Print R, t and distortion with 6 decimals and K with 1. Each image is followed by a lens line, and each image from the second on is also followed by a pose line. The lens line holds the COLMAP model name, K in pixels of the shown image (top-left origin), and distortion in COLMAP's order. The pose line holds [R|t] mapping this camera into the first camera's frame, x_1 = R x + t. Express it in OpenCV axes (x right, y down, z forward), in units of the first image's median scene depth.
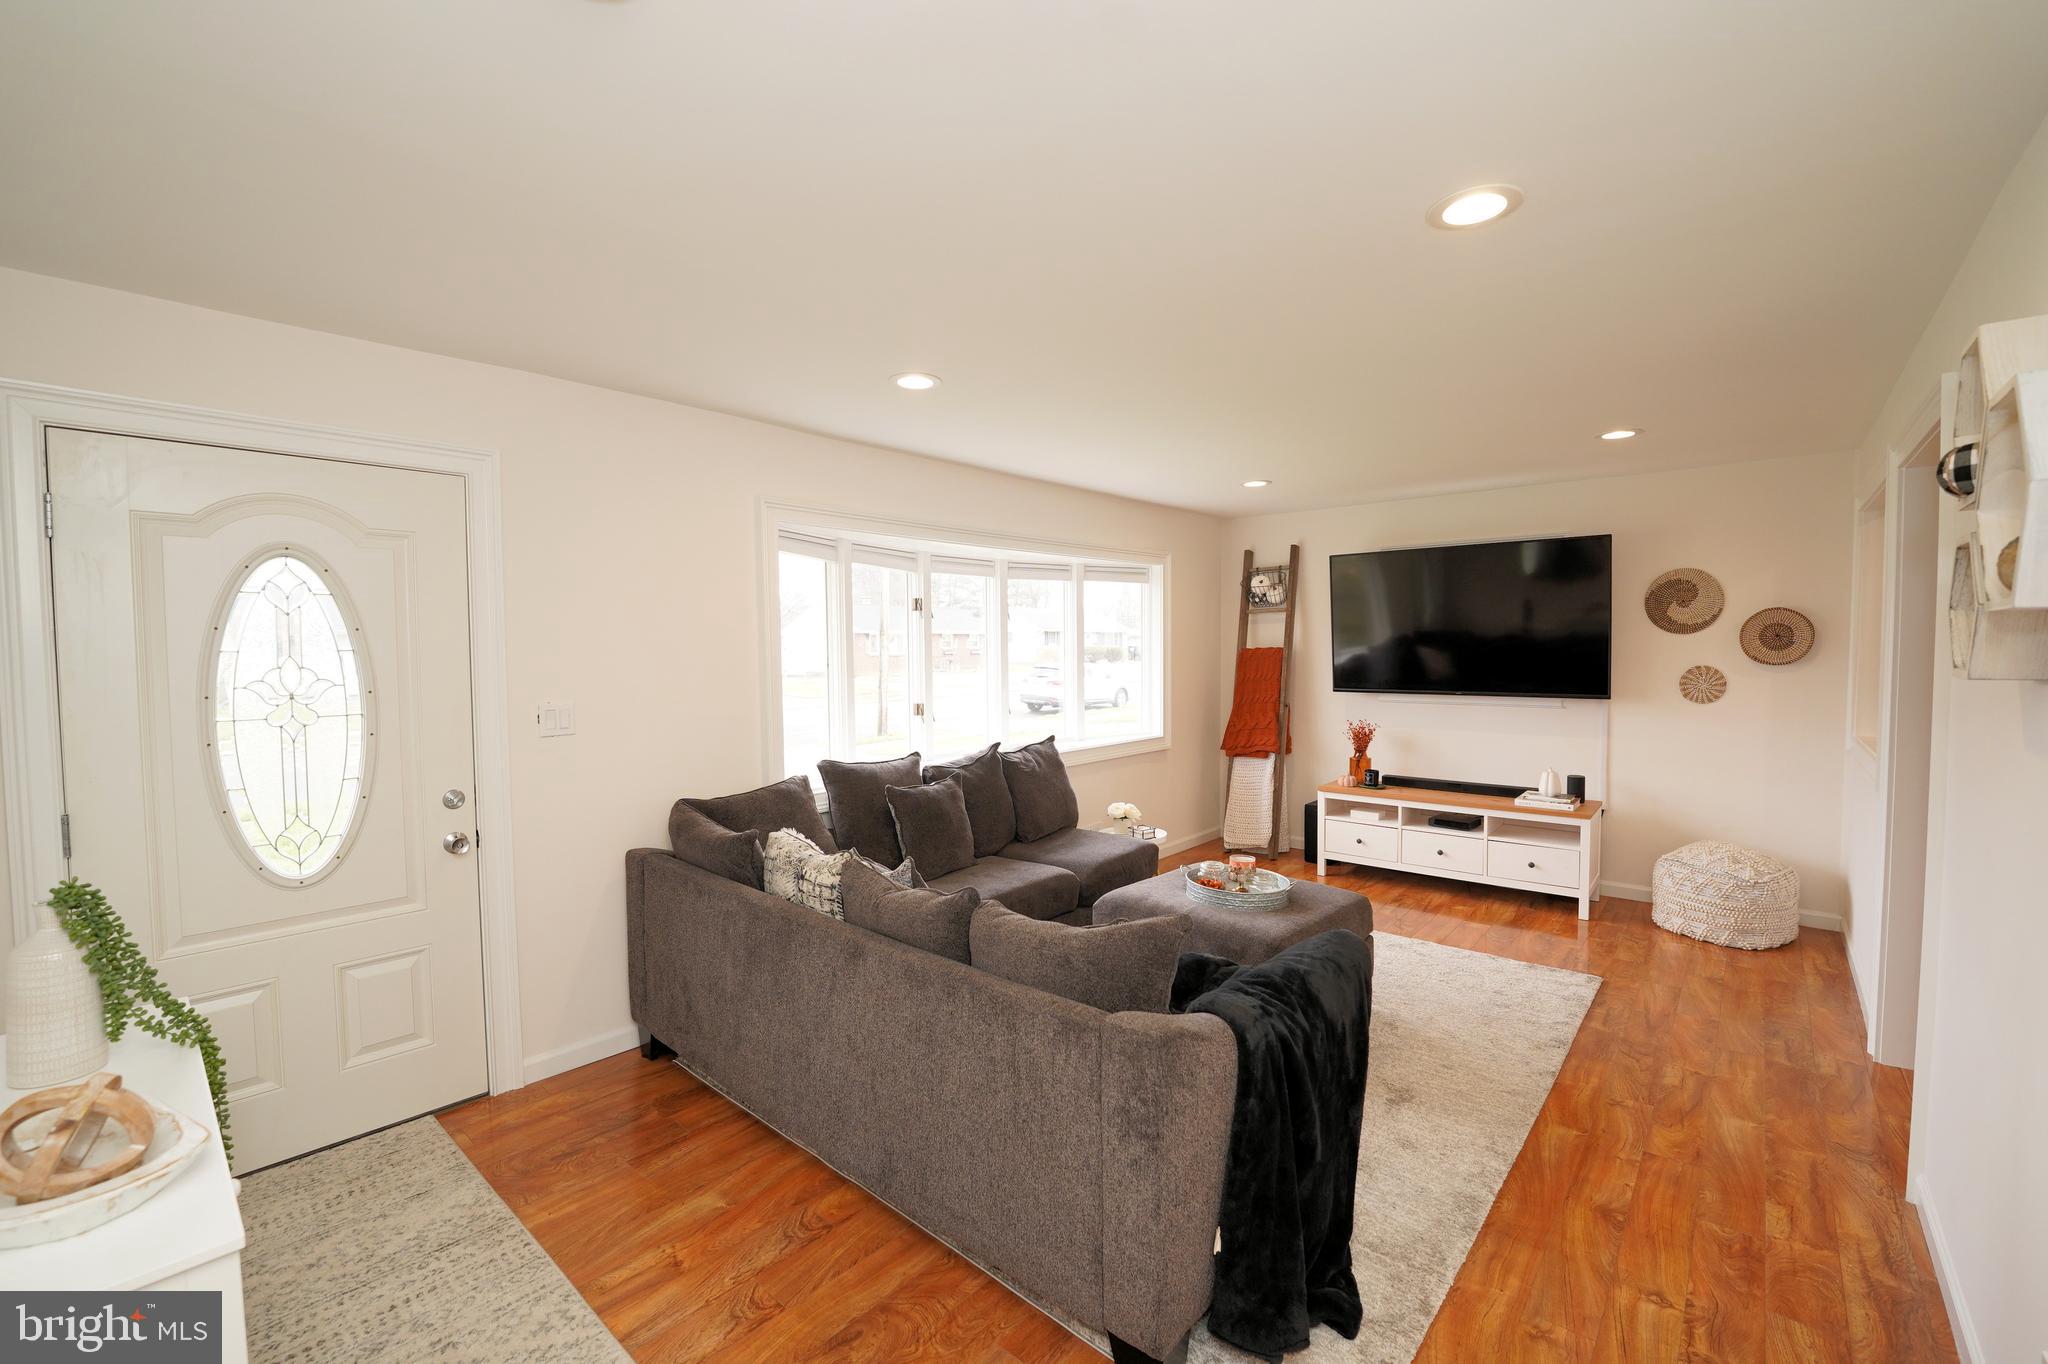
lens RADIAL K [[859.5, 0, 1019.9], [0, 859.5, 682.6], [0, 0, 1]] dist [-0.028101, 0.002469]
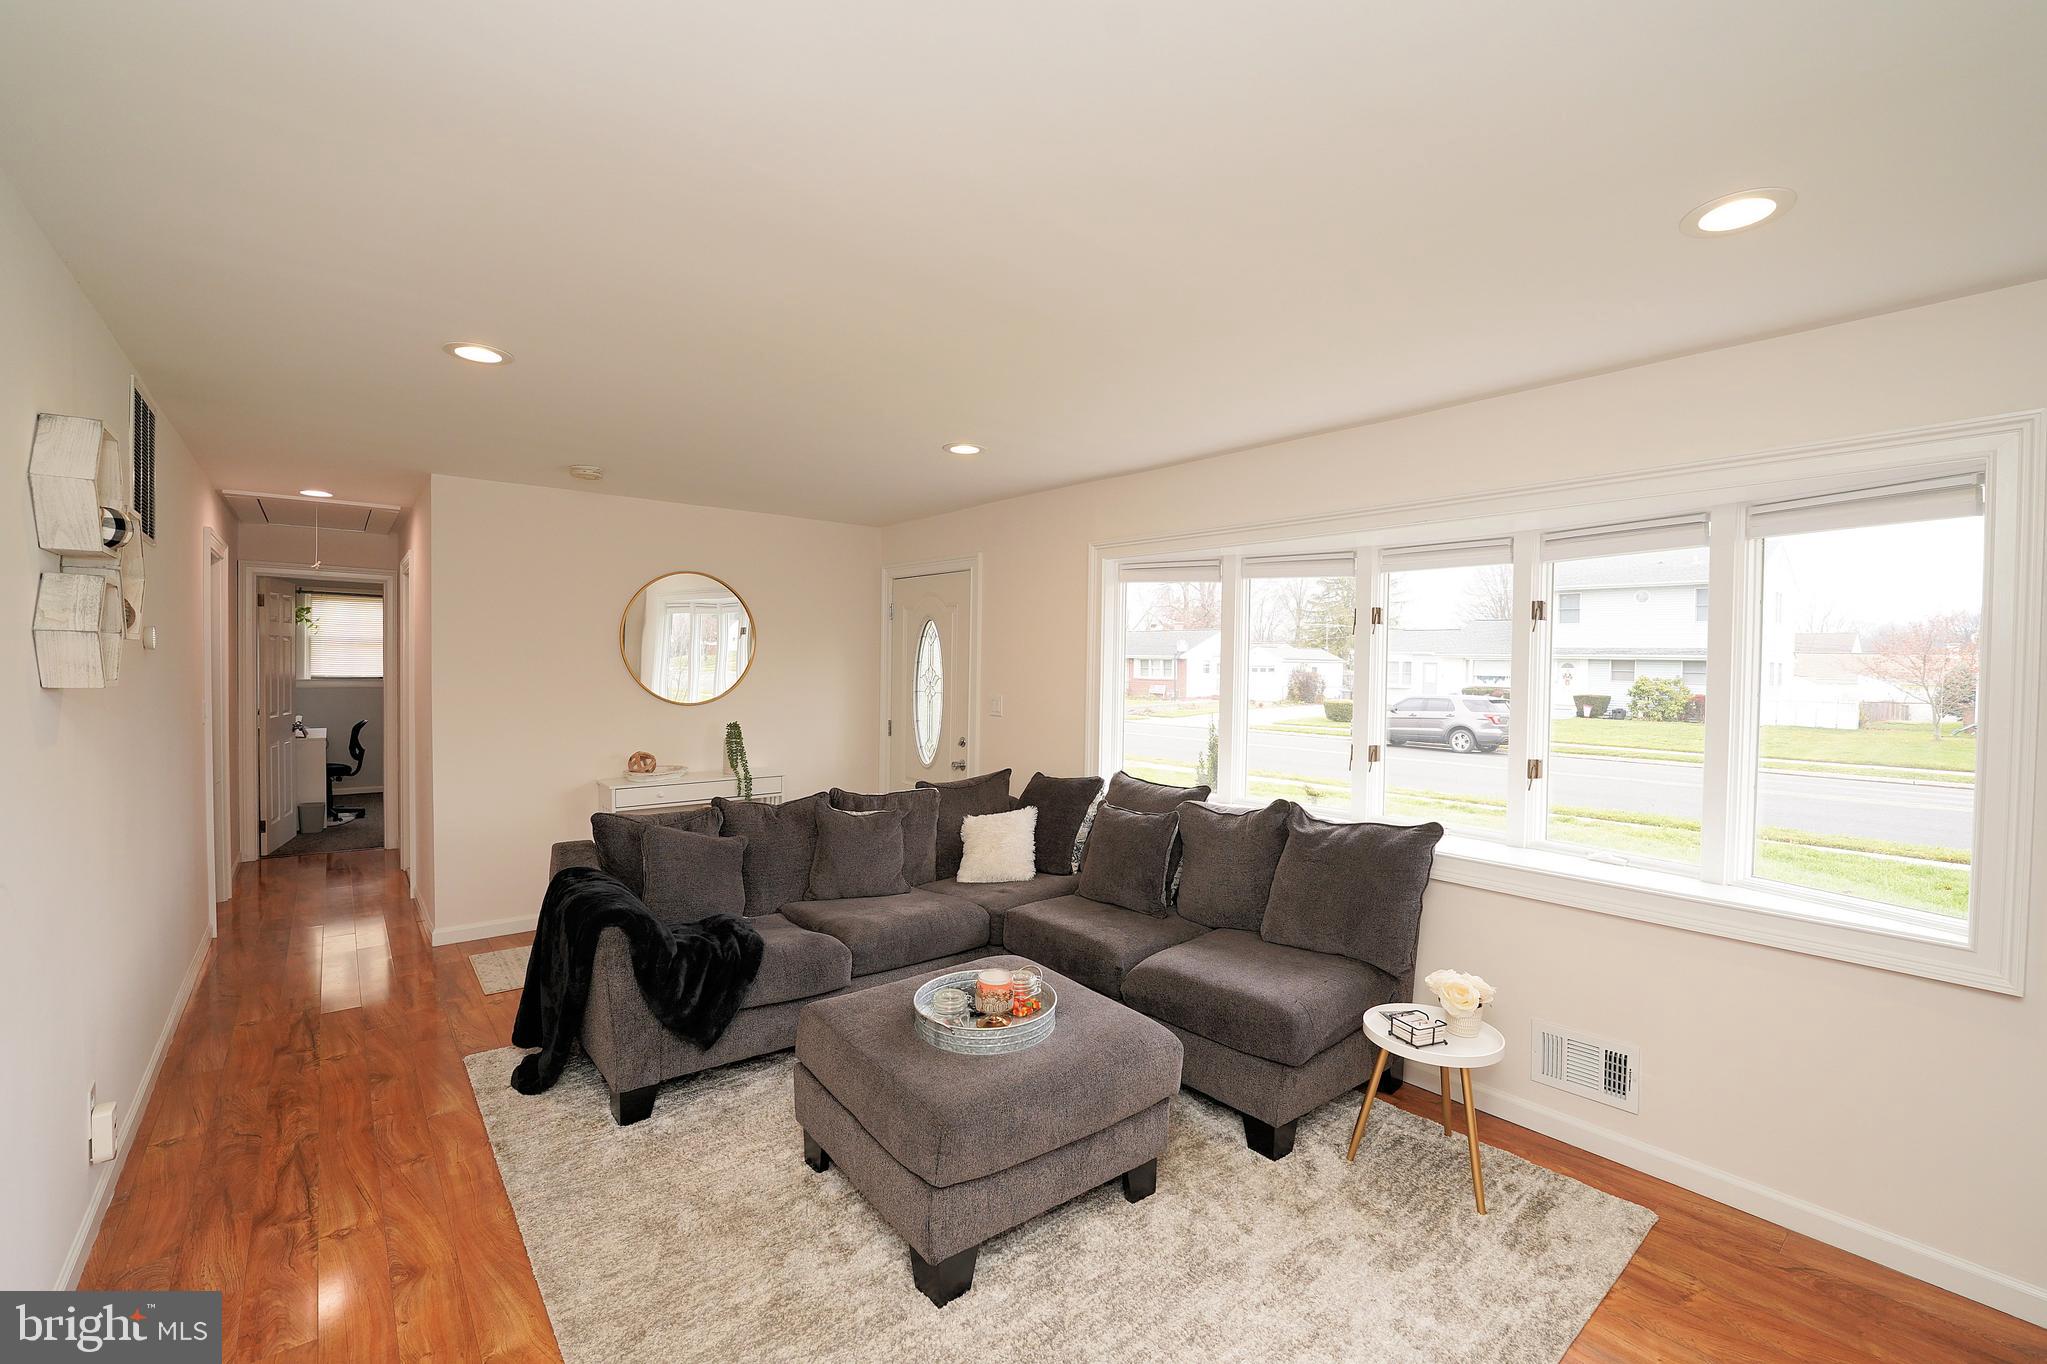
lens RADIAL K [[859.1, 0, 1021.8], [0, 859.1, 684.8], [0, 0, 1]] dist [-0.028101, 0.002469]
pose [[-0.161548, 0.031937, -0.986348, 0.972112], [-0.054771, 0.997646, 0.041274, -0.062341], [0.985344, 0.060691, -0.159418, 1.162302]]
